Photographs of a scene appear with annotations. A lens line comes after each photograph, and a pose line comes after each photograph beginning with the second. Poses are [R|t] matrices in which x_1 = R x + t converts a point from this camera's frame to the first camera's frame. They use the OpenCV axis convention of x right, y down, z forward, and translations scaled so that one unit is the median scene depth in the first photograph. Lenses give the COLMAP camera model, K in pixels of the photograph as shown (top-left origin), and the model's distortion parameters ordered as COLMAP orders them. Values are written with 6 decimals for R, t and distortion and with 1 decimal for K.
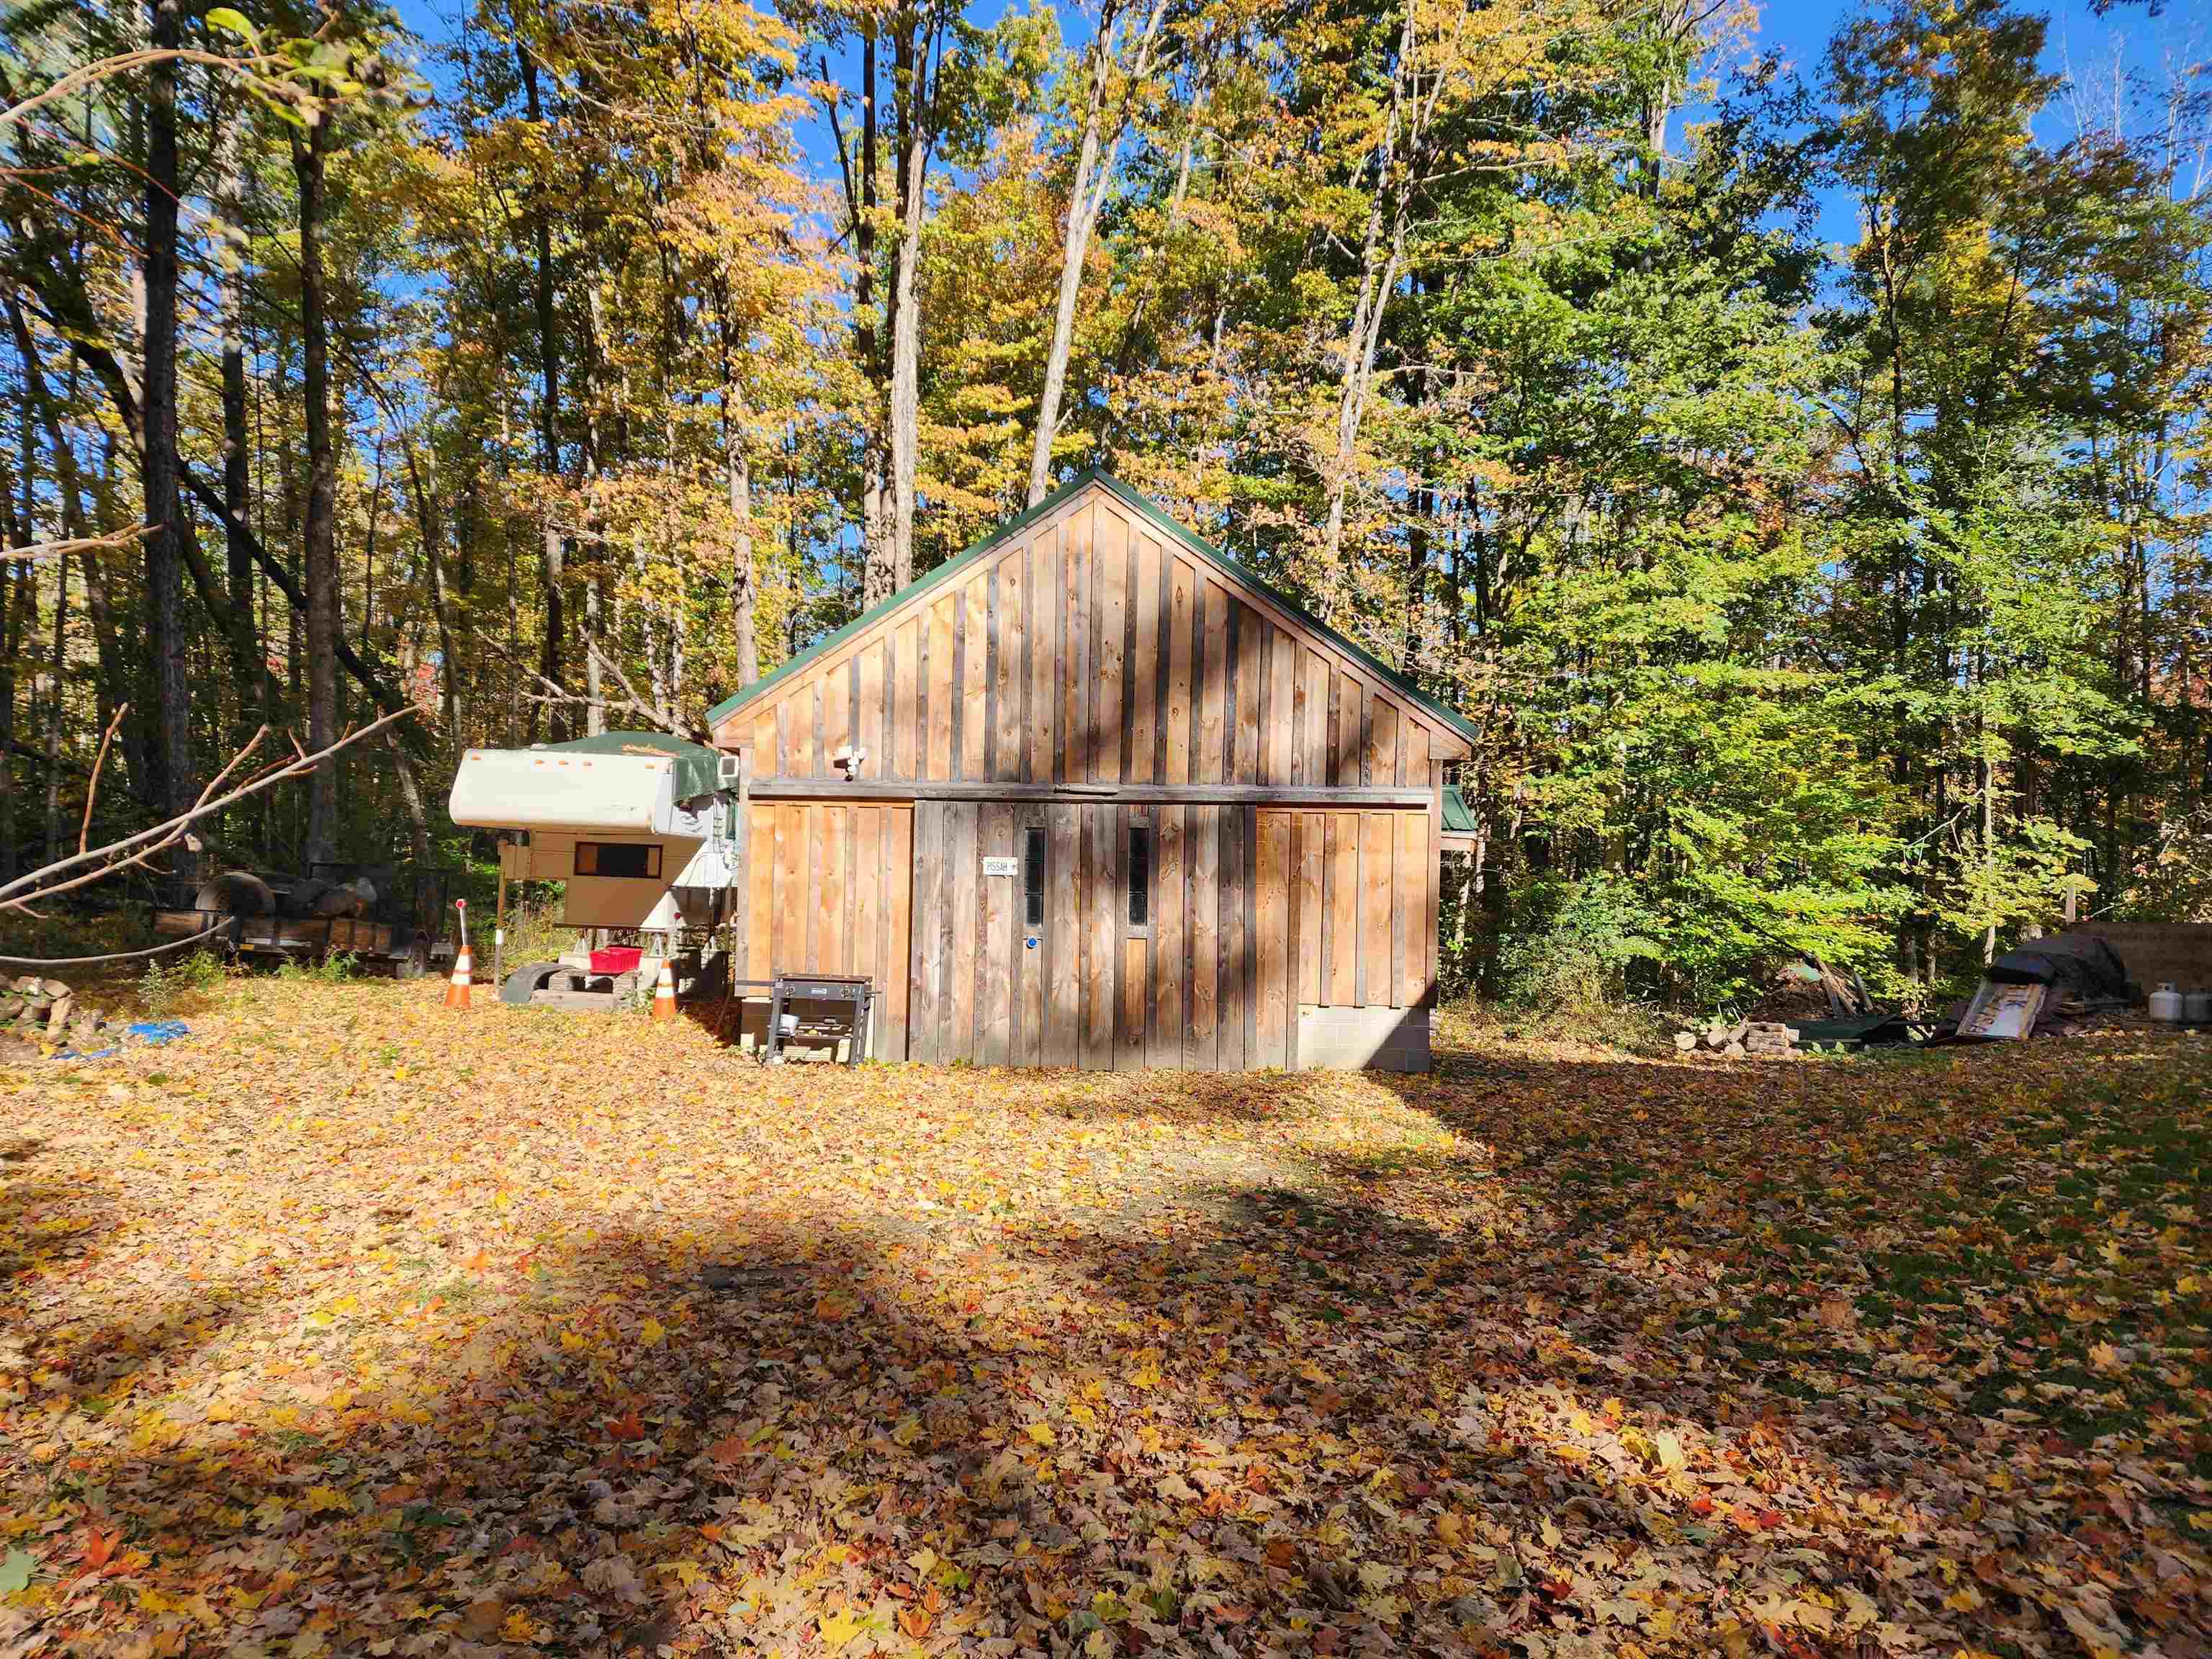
lens RADIAL K [[1473.7, 0, 1116.1], [0, 1473.7, 826.5], [0, 0, 1]] dist [0.082264, -0.083066]
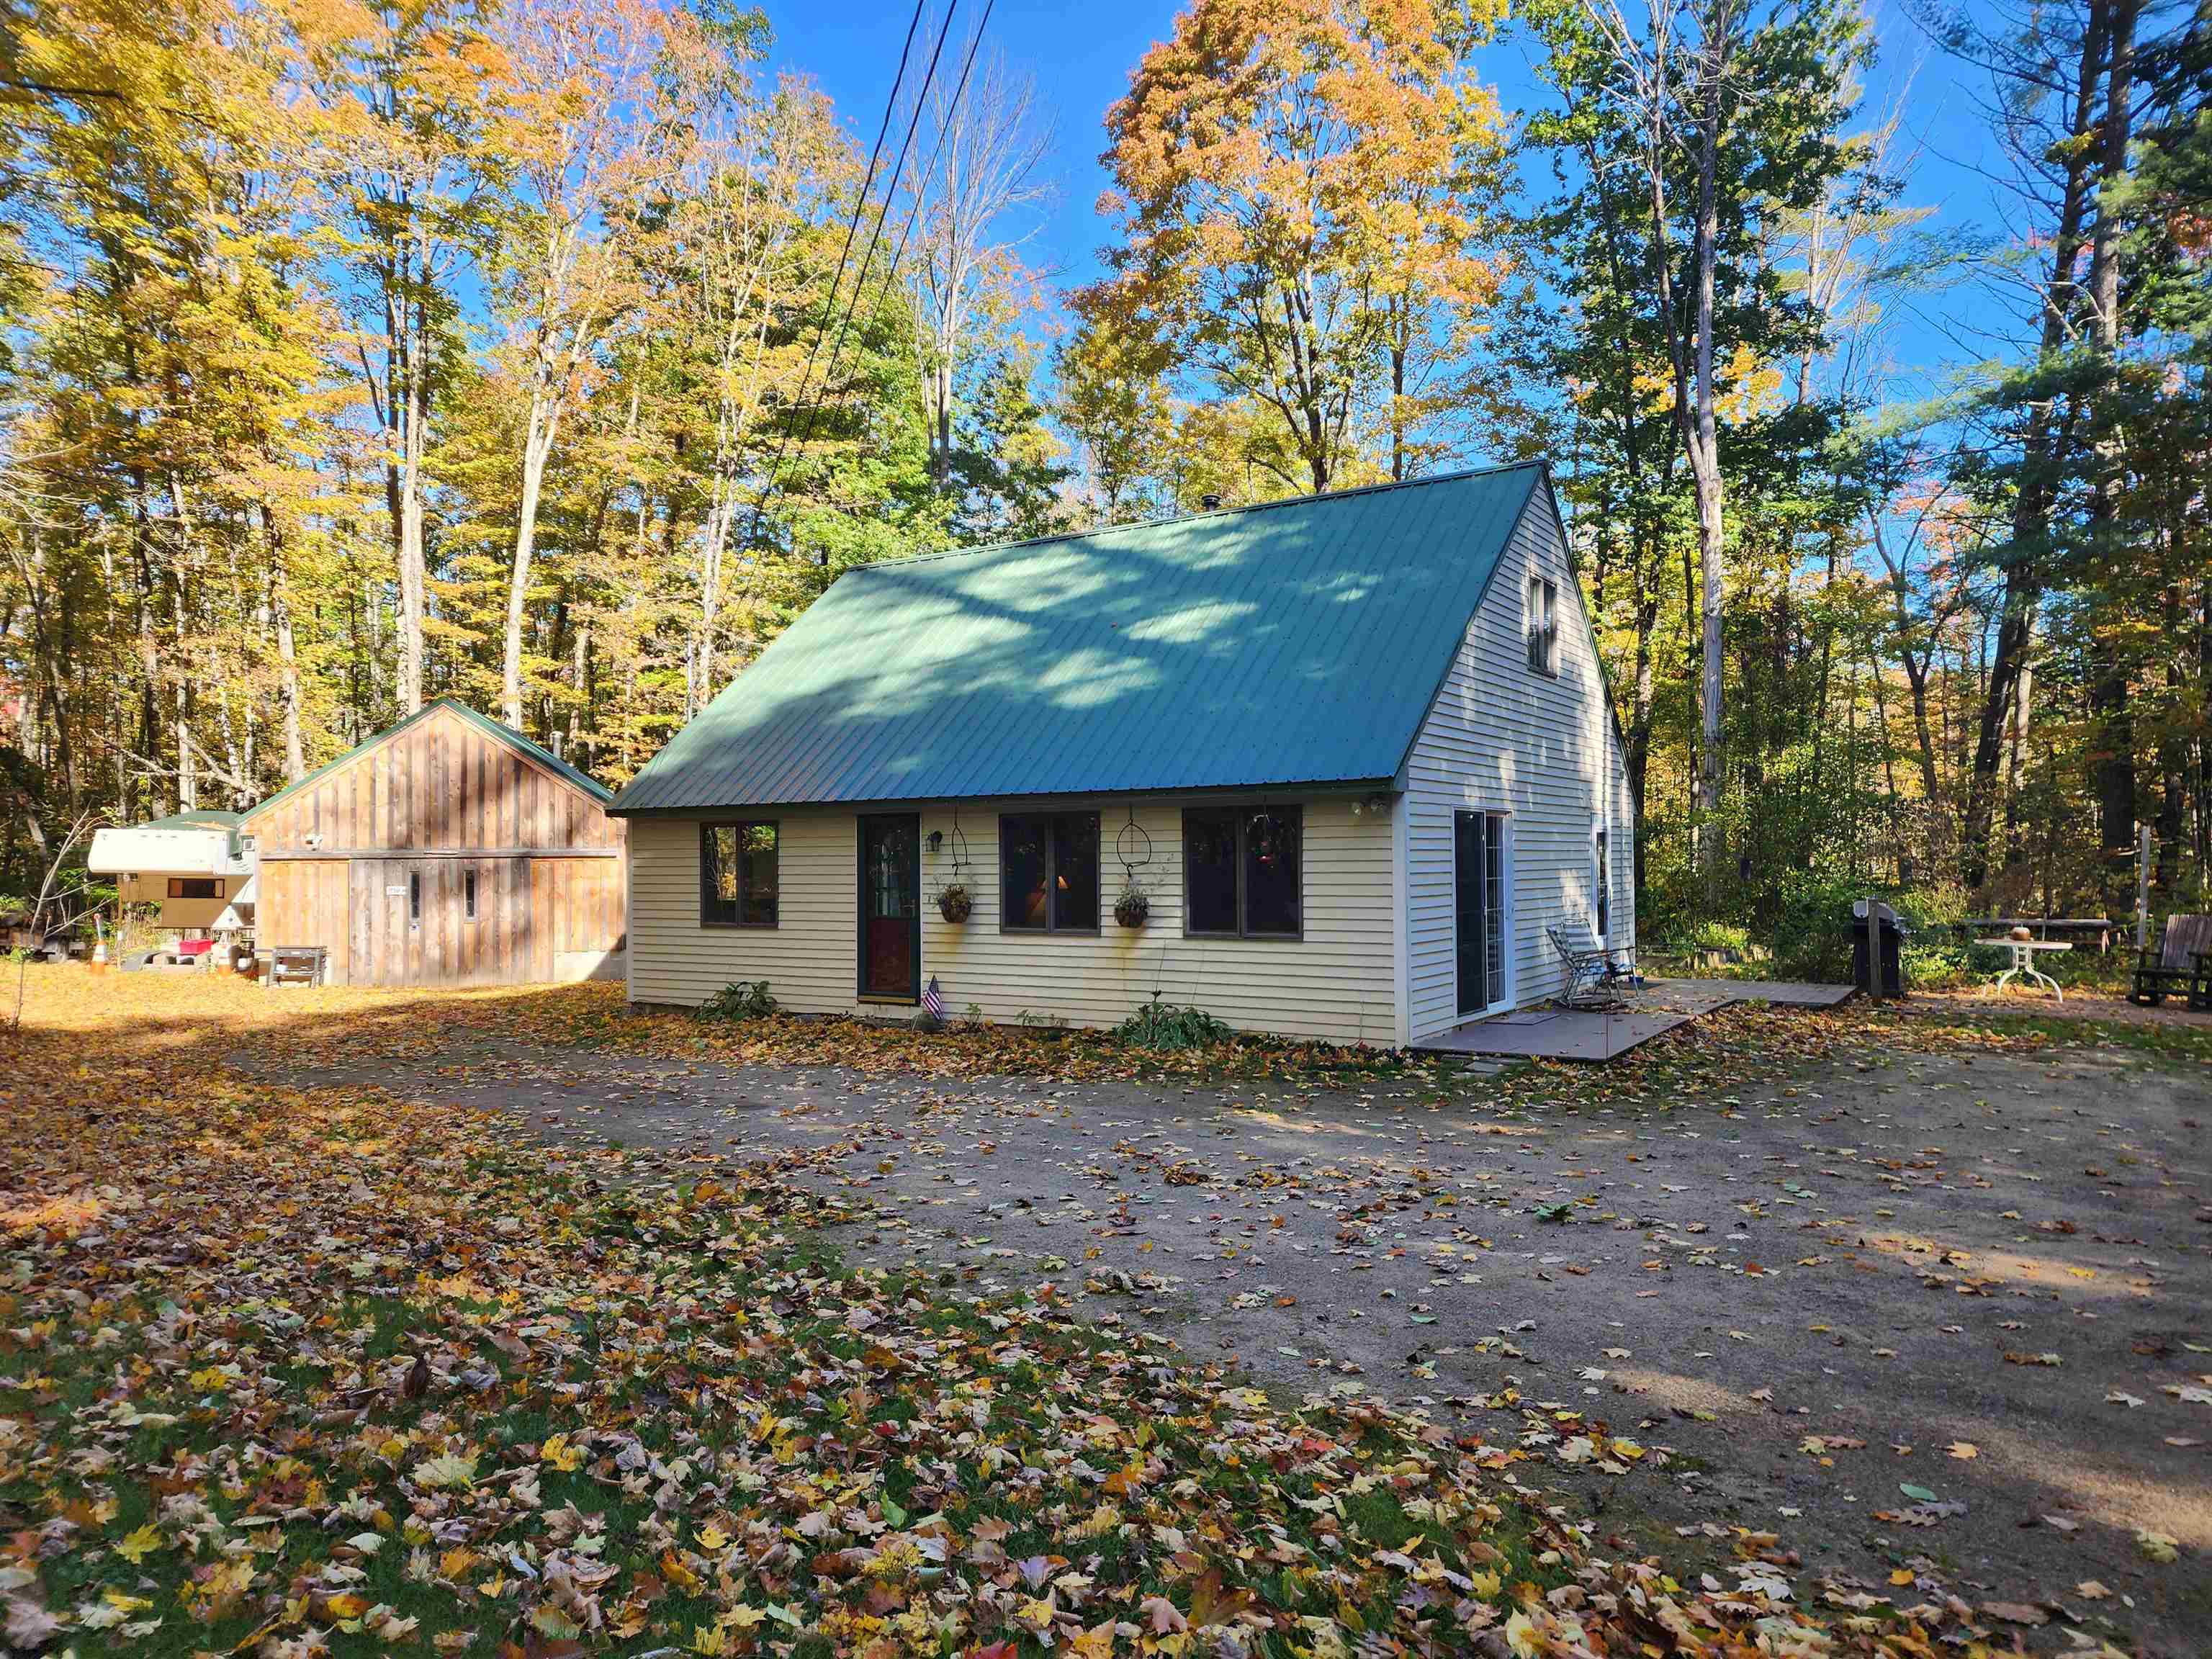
lens RADIAL K [[1473.7, 0, 1139.3], [0, 1473.7, 825.3], [0, 0, 1]] dist [0.082264, -0.083066]
pose [[0.976199, -0.023728, 0.215576, 0.482955], [0.021502, 0.999689, 0.012662, -0.066818], [-0.215809, -0.007725, 0.976405, -1.257022]]
